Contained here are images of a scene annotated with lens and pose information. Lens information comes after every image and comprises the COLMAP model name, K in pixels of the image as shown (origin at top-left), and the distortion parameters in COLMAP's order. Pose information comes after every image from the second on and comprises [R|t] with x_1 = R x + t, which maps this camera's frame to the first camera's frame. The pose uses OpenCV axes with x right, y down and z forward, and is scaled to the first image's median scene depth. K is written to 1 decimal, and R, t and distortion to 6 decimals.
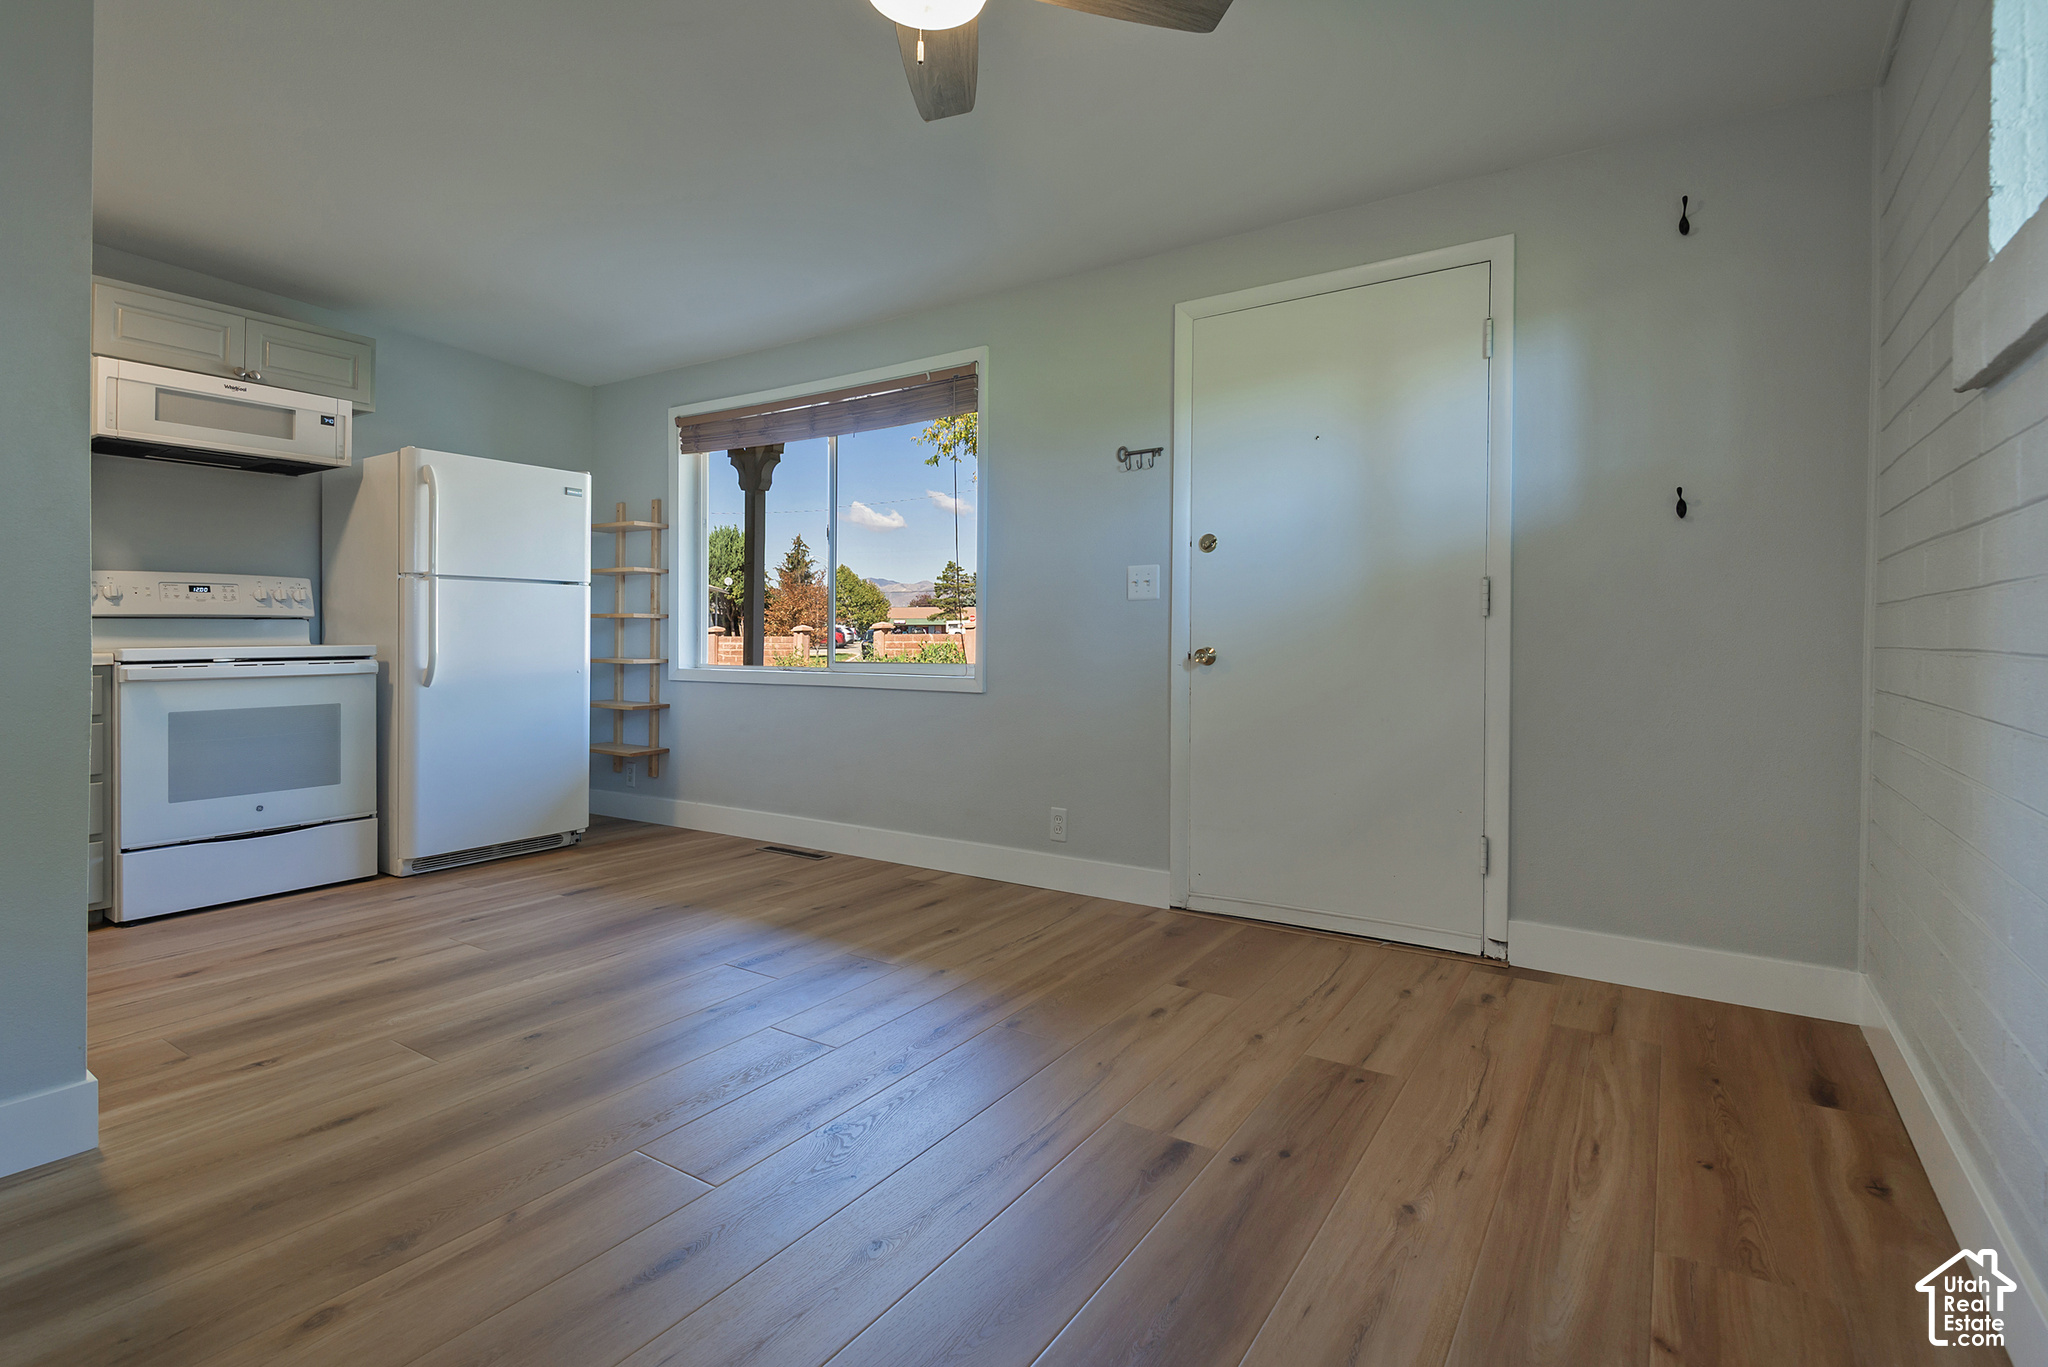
lens RADIAL K [[1000.4, 0, 1081.5], [0, 1000.4, 649.5], [0, 0, 1]] dist [0.011623, -0.009203]
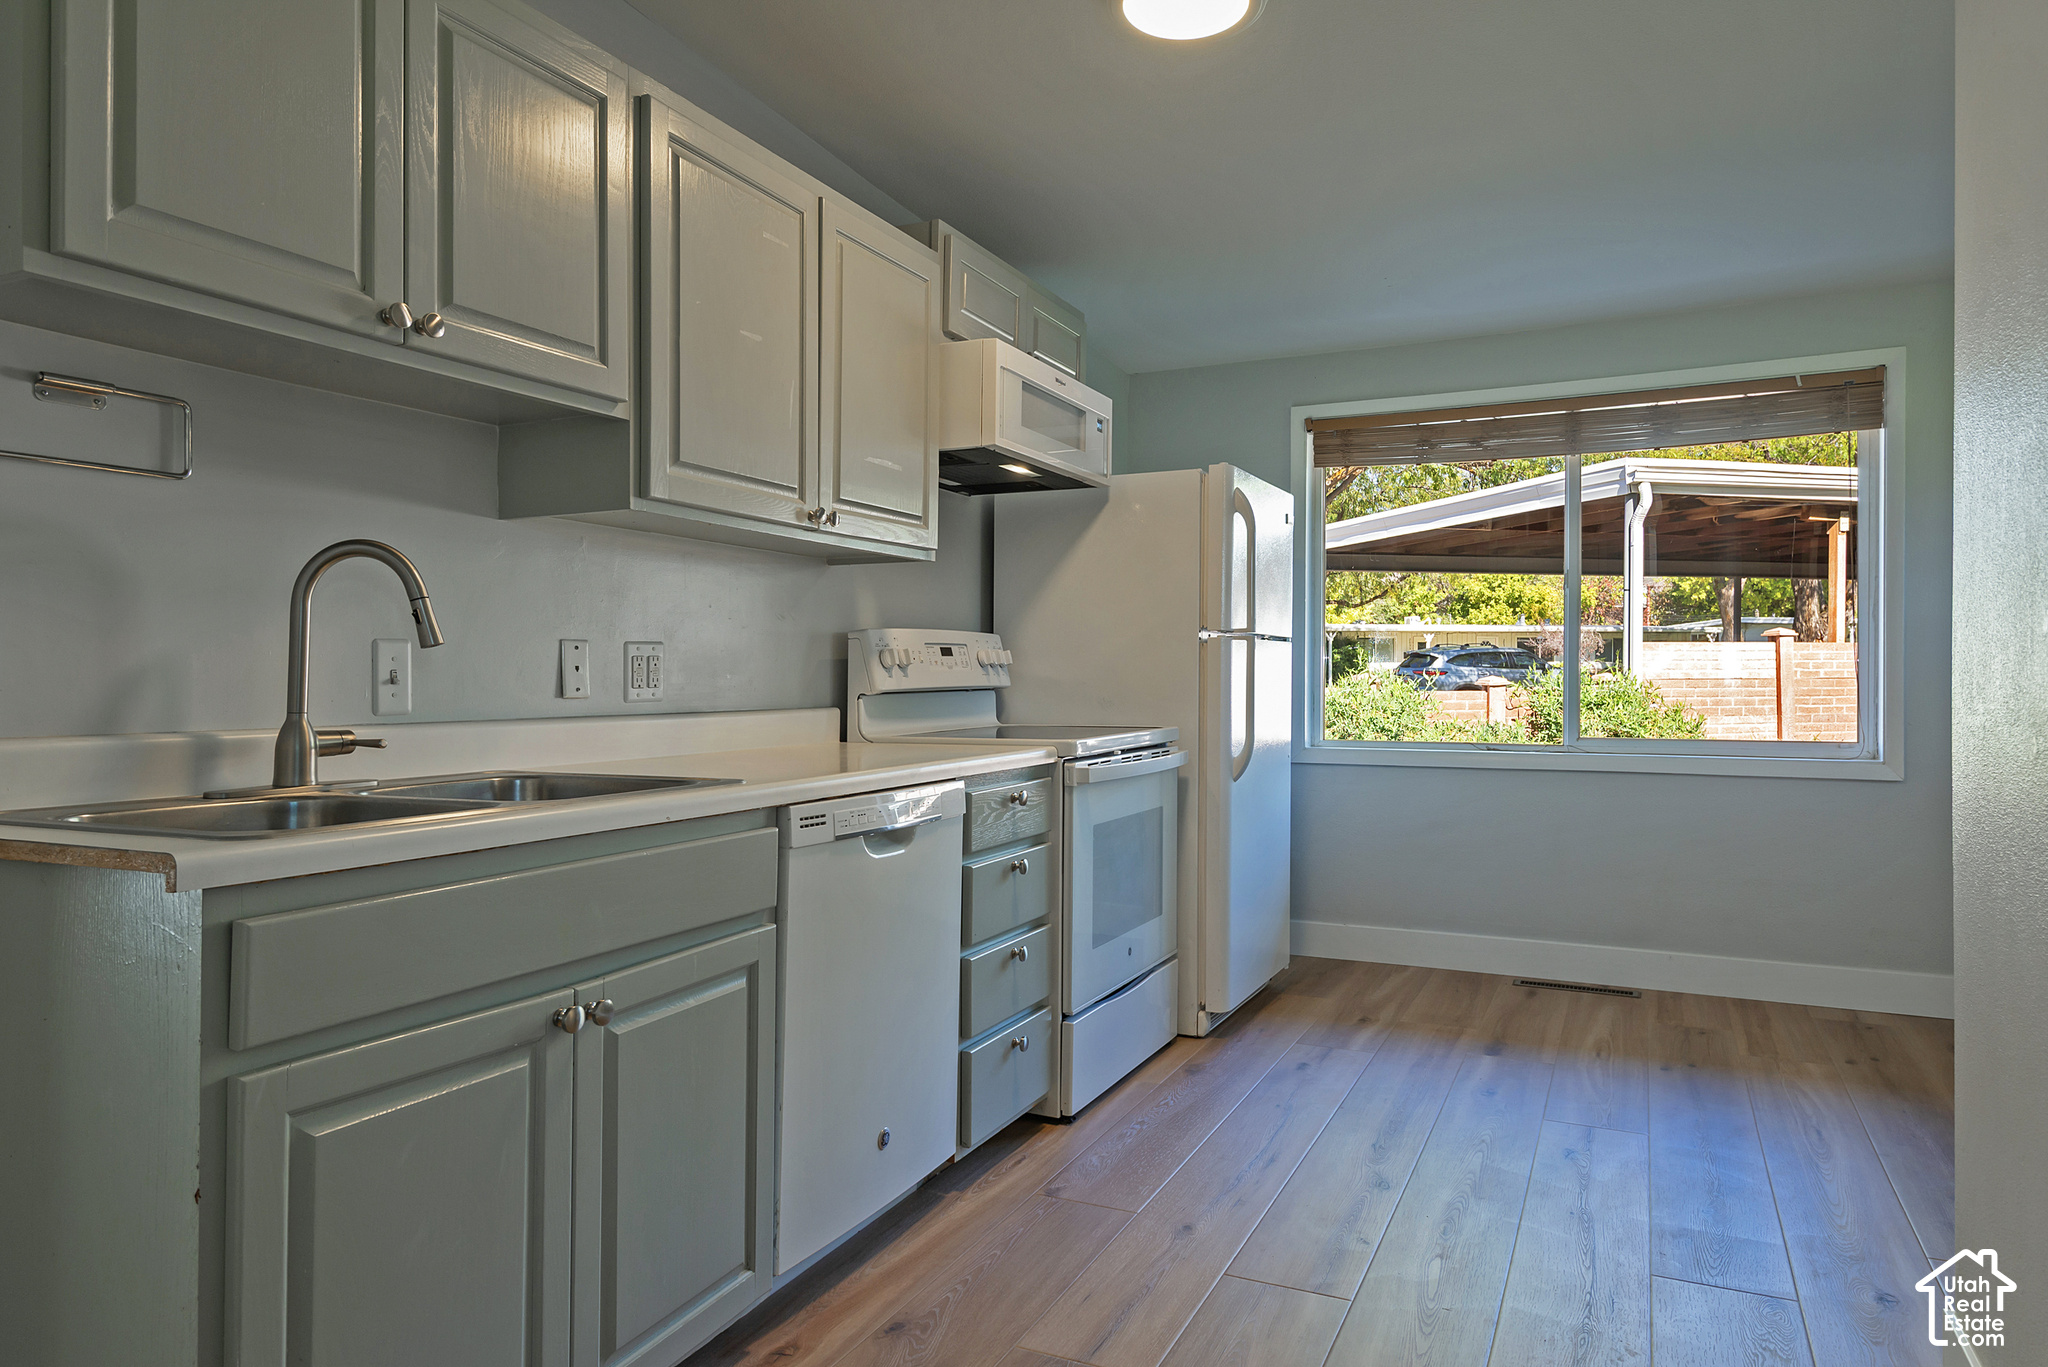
lens RADIAL K [[1323.9, 0, 1033.5], [0, 1323.9, 680.0], [0, 0, 1]] dist [0.039654, -0.001809]
pose [[0.990942, -0.002467, 0.134270, -0.966974], [0.004018, 0.999928, -0.011280, -0.029497], [-0.134233, 0.011717, 0.990881, 0.037140]]
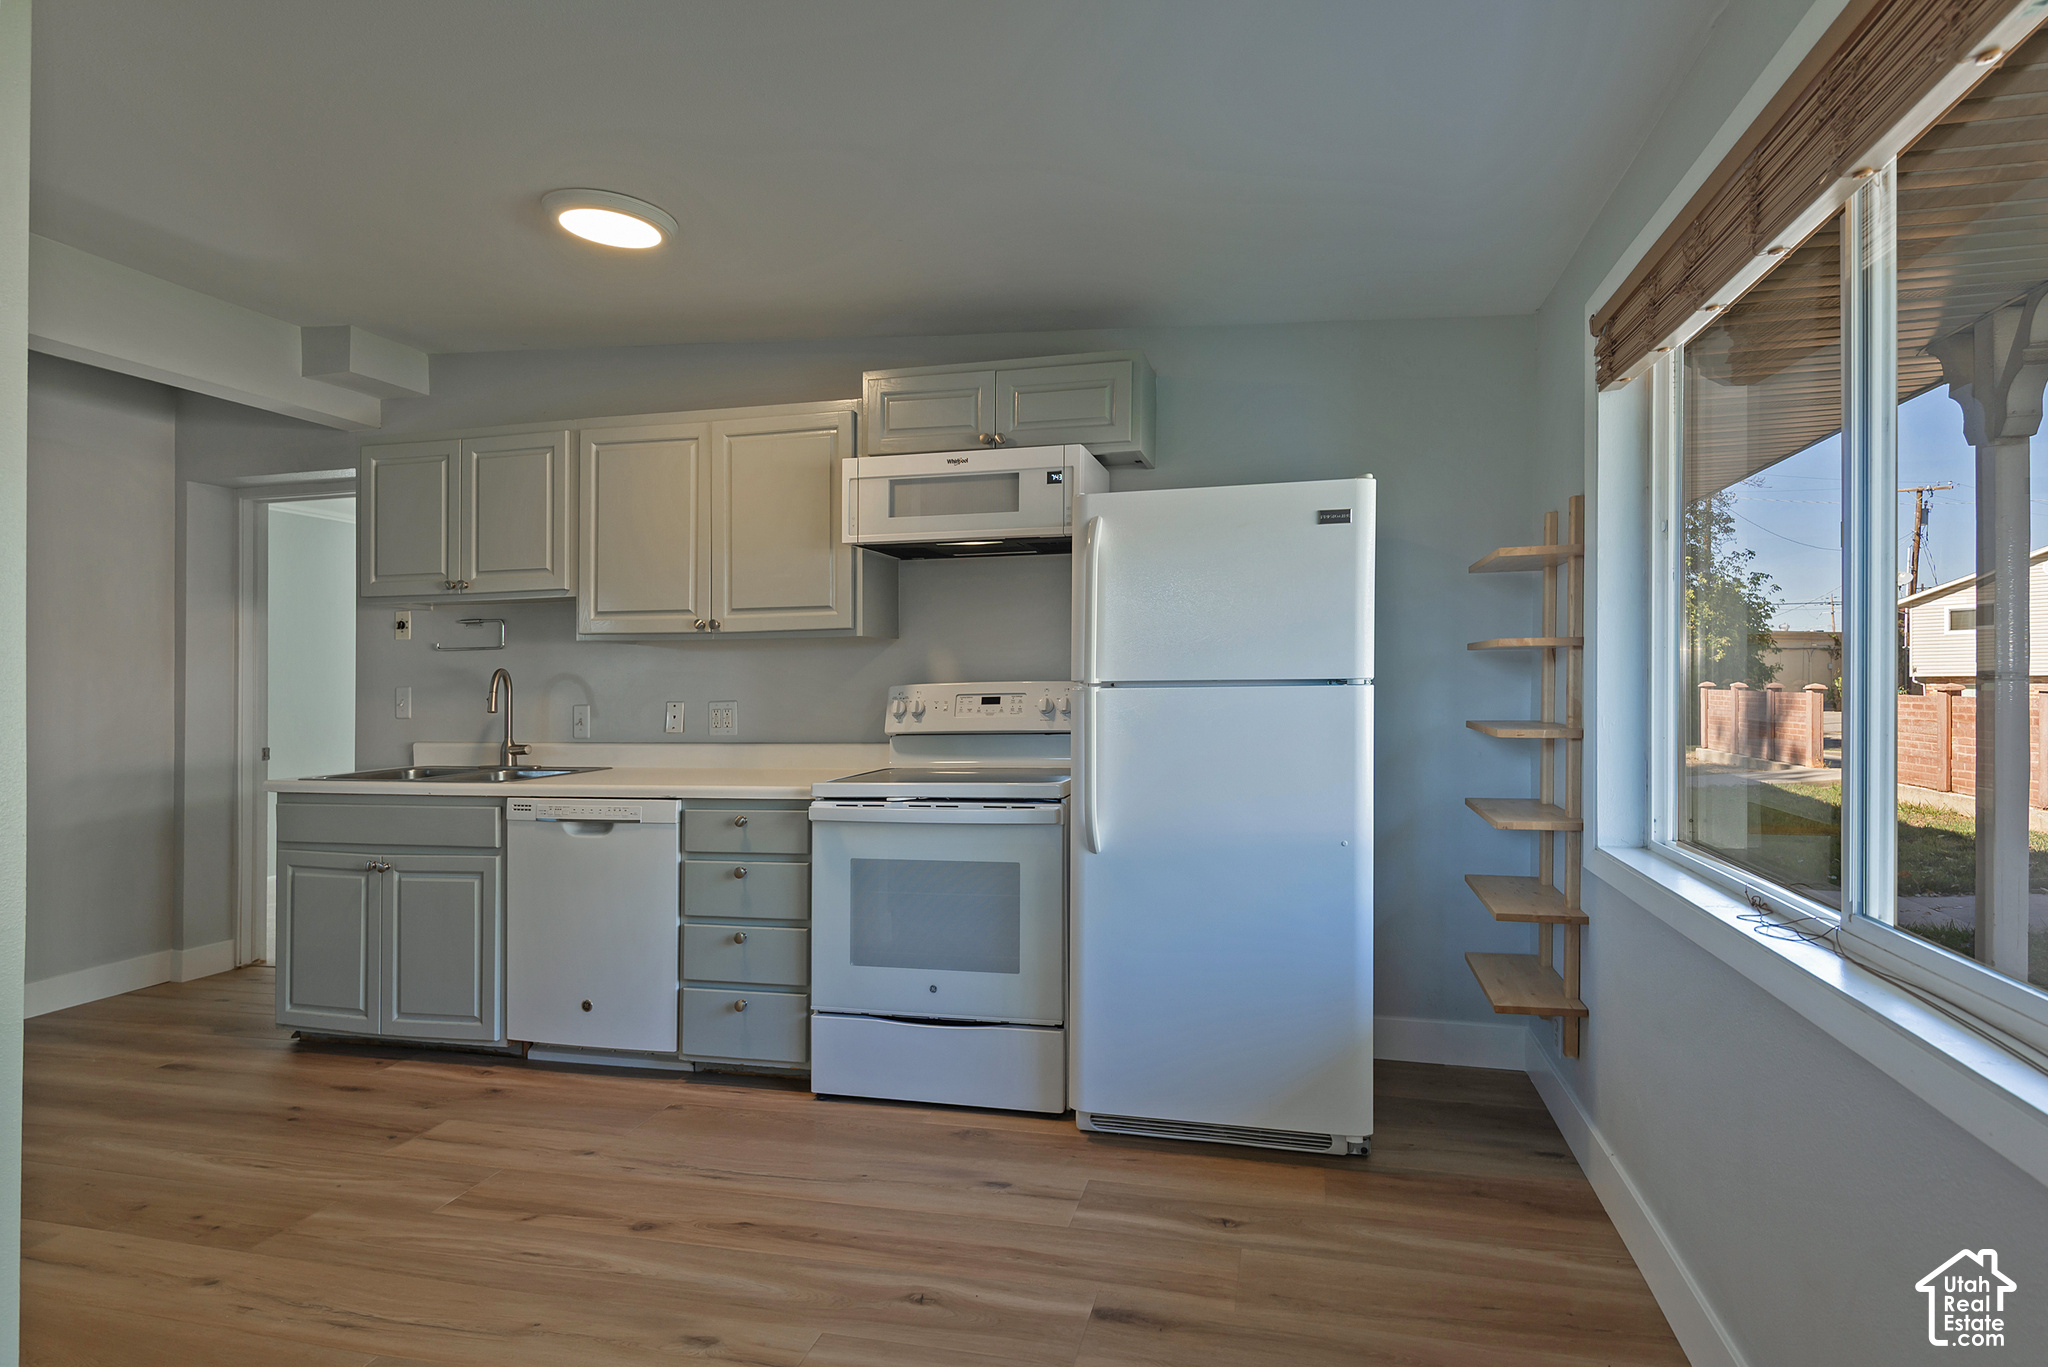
lens RADIAL K [[1077.0, 0, 1035.9], [0, 1077.0, 673.7], [0, 0, 1]] dist [0.030695, -0.001168]
pose [[0.299191, -0.010098, -0.954140, 0.013574], [0.000109, 0.999944, -0.010549, -0.075726], [0.954193, 0.003052, 0.299176, 0.781391]]
